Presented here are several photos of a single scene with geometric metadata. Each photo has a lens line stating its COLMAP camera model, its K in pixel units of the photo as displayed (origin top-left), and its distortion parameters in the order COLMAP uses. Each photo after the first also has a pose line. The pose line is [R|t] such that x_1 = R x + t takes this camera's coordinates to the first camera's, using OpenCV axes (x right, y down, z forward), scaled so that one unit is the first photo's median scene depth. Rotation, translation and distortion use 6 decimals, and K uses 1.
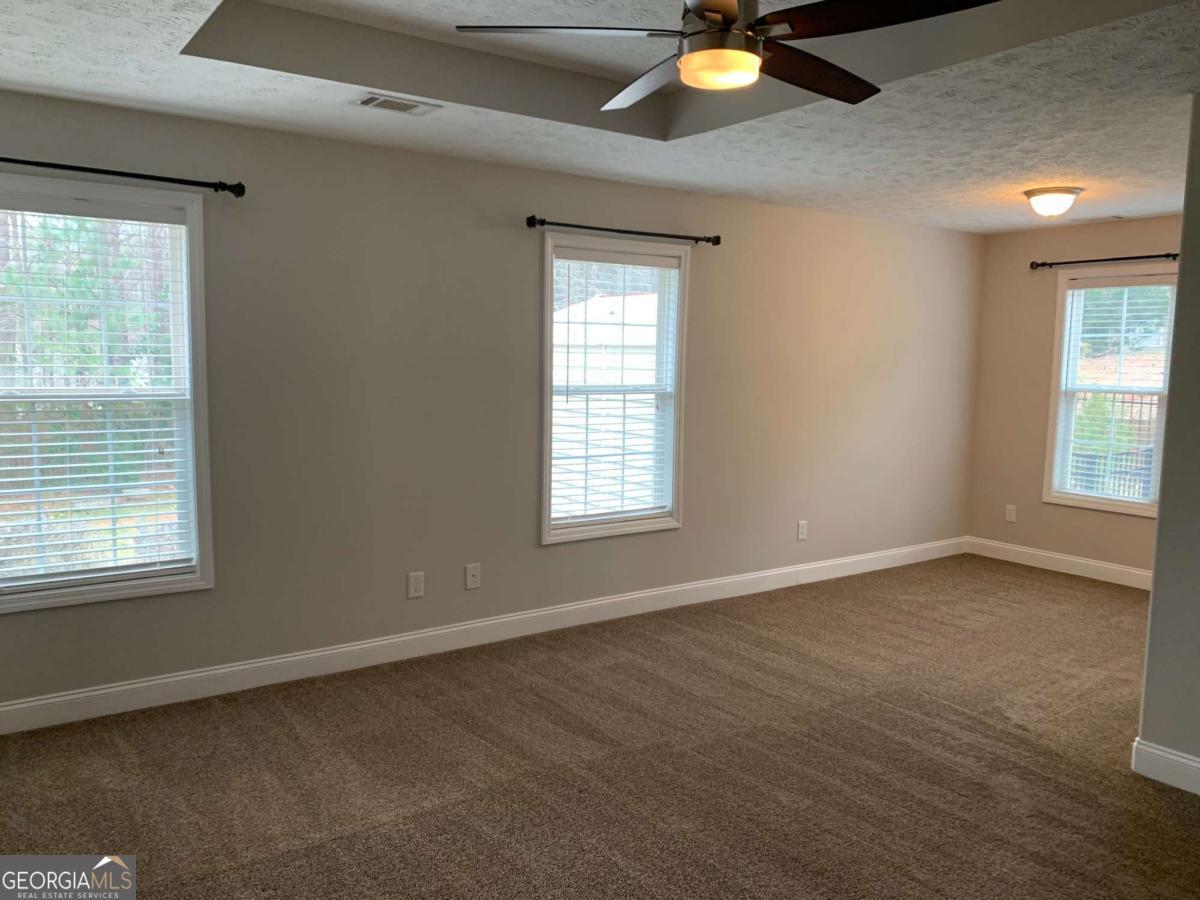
lens RADIAL K [[920.2, 0, 600.0], [0, 920.2, 450.0], [0, 0, 1]] dist [-0.000666, 0.000192]
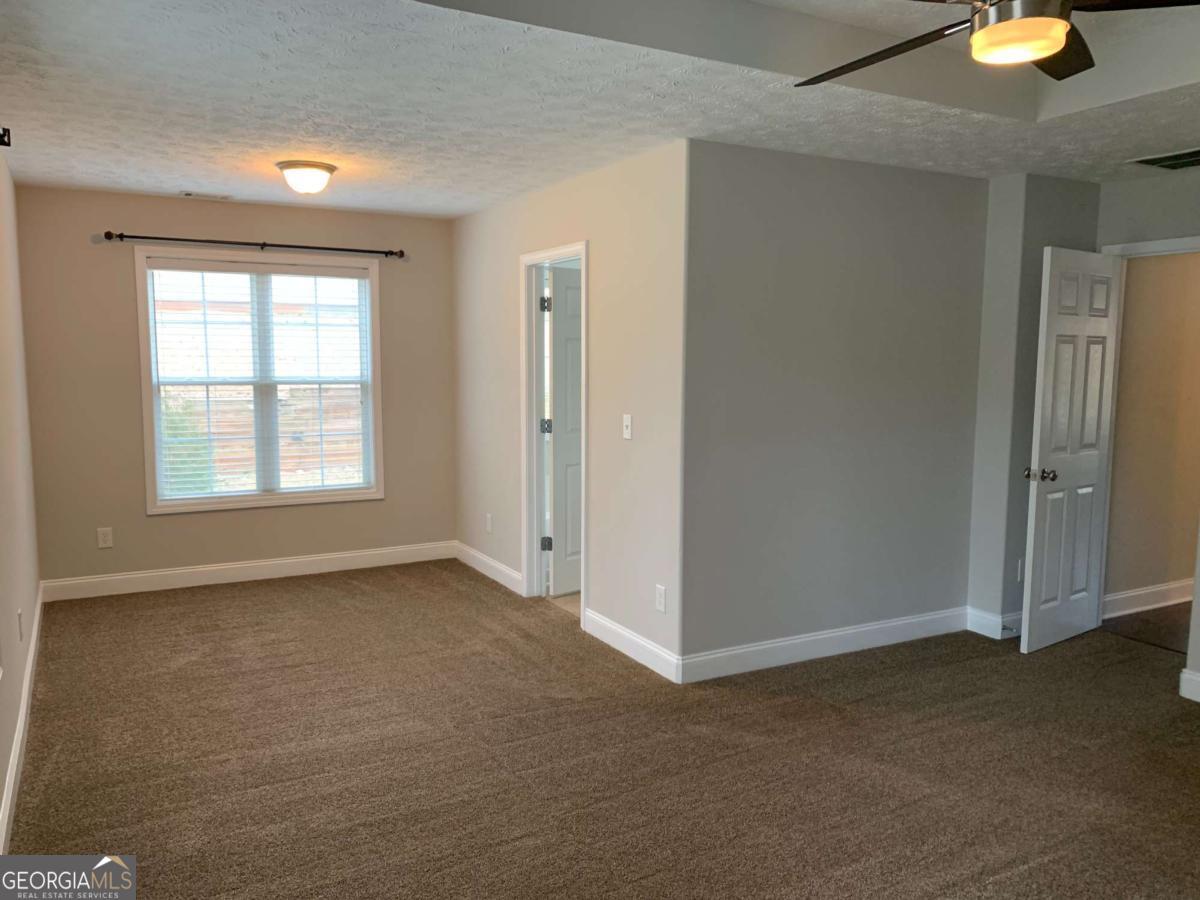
lens RADIAL K [[920.2, 0, 600.0], [0, 920.2, 450.0], [0, 0, 1]] dist [-0.000666, 0.000192]
pose [[0.113528, -0.121224, 0.986112, -0.401629], [0.101280, 0.988770, 0.109891, -0.071218], [-0.988359, 0.087398, 0.124530, 0.604334]]
